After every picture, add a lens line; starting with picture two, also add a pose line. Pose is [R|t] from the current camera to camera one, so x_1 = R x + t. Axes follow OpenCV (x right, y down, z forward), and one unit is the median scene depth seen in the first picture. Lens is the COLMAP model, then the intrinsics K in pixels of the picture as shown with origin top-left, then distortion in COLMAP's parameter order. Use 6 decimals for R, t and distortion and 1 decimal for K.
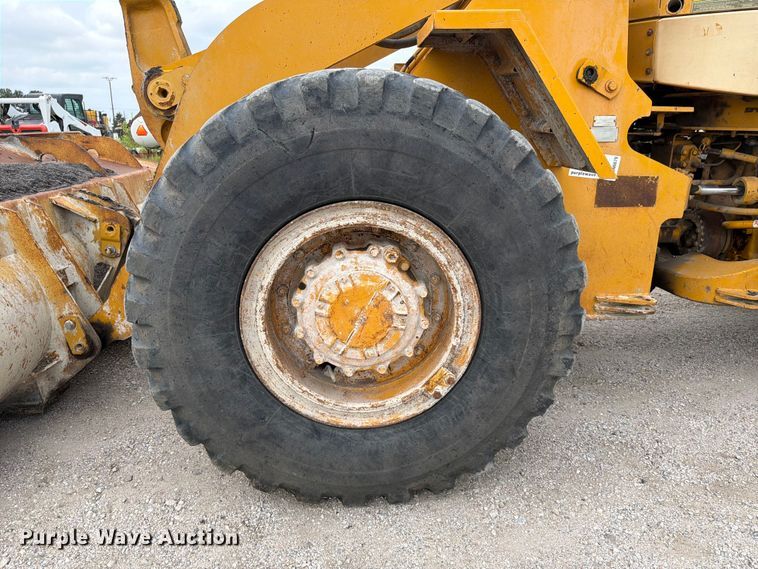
lens RADIAL K [[524.6, 0, 372.4], [0, 524.6, 288.8], [0, 0, 1]] dist [0.058214, -0.078042]
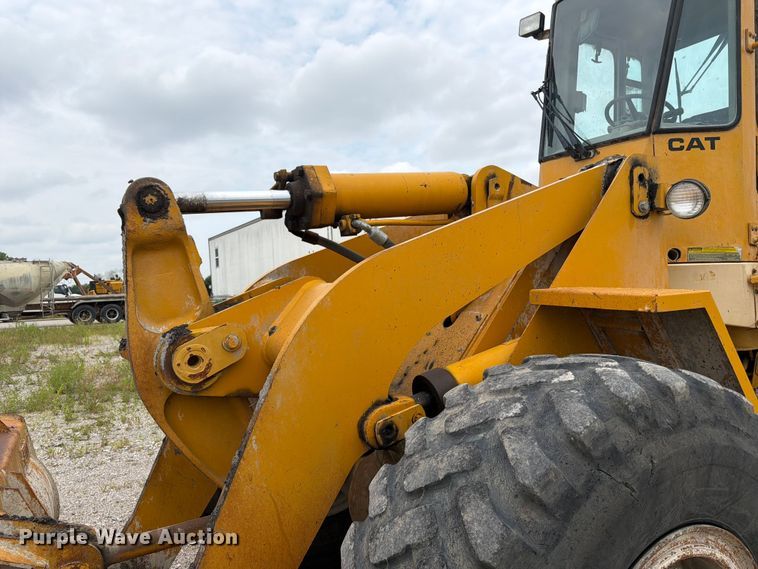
lens RADIAL K [[528.8, 0, 378.4], [0, 528.8, 284.0], [0, 0, 1]] dist [0.060938, -0.077761]
pose [[0.895281, -0.028321, 0.444602, -0.497631], [0.158458, 0.952959, -0.258379, -0.247327], [-0.416370, 0.301772, 0.857654, 0.250133]]
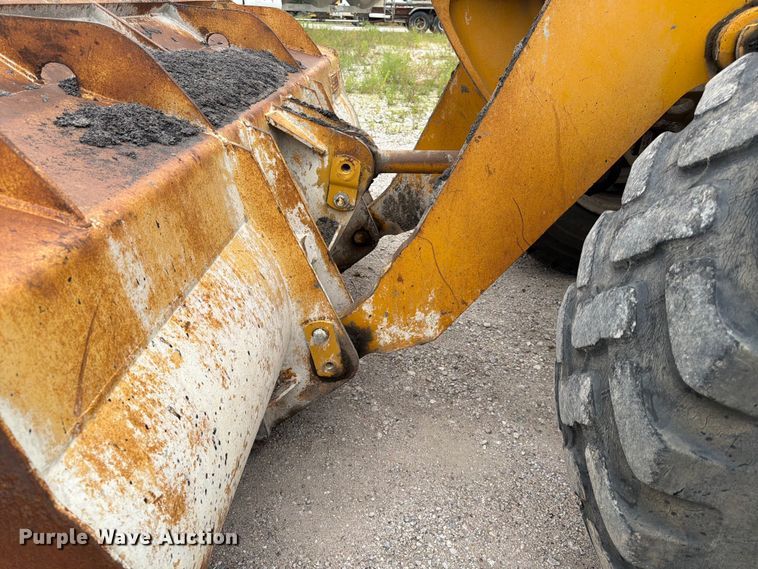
lens RADIAL K [[517.1, 0, 366.8], [0, 517.1, 298.8], [0, 0, 1]] dist [0.103061, -0.119506]
pose [[0.990745, 0.075334, -0.112914, -0.435743], [-0.049564, 0.975194, 0.215732, -0.107244], [0.126365, -0.208139, 0.969902, 0.405166]]
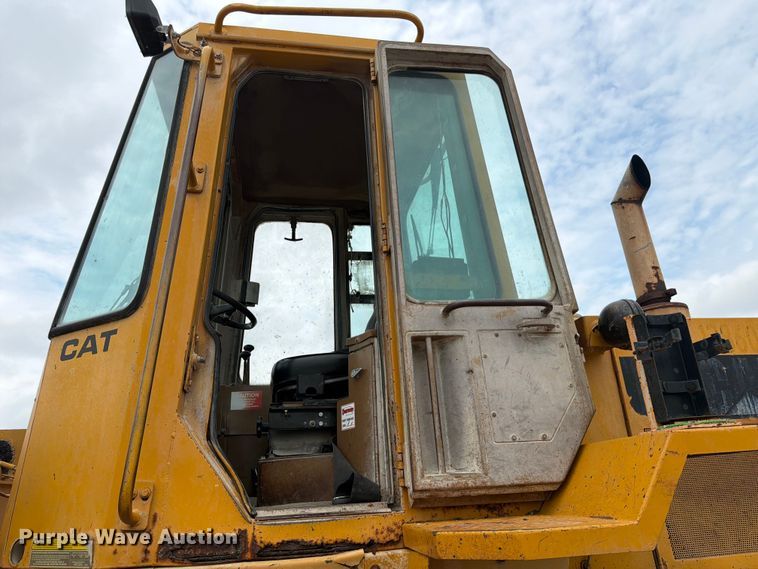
lens RADIAL K [[528.8, 0, 378.4], [0, 528.8, 284.0], [0, 0, 1]] dist [0.060938, -0.077761]
pose [[0.990387, -0.012018, 0.137803, 0.834968], [0.096340, 0.774799, -0.624824, -0.317181], [-0.099260, 0.632093, 0.768509, 0.249478]]
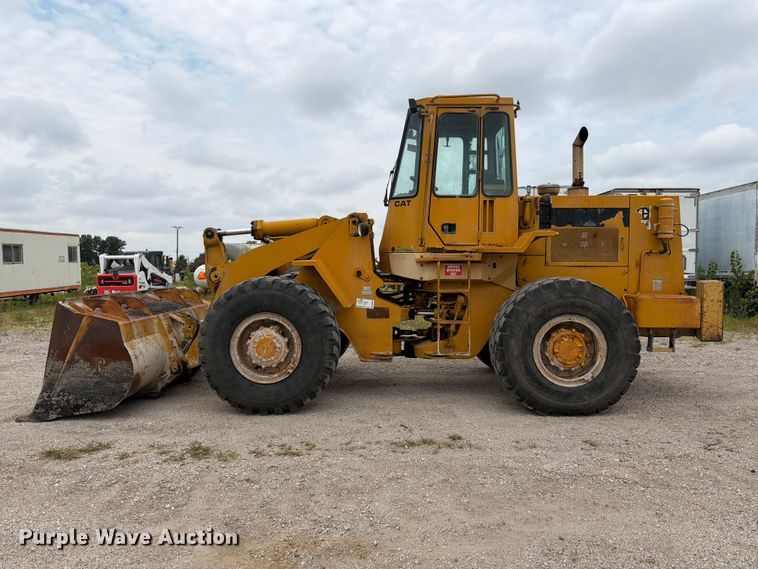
lens RADIAL K [[530.1, 0, 378.5], [0, 530.1, 286.5], [0, 0, 1]] dist [0.089835, -0.109589]
pose [[0.997273, 0.002877, -0.073749, 0.647957], [-0.021671, 0.966607, -0.255345, 0.365649], [0.070552, 0.256246, 0.964033, -1.591557]]
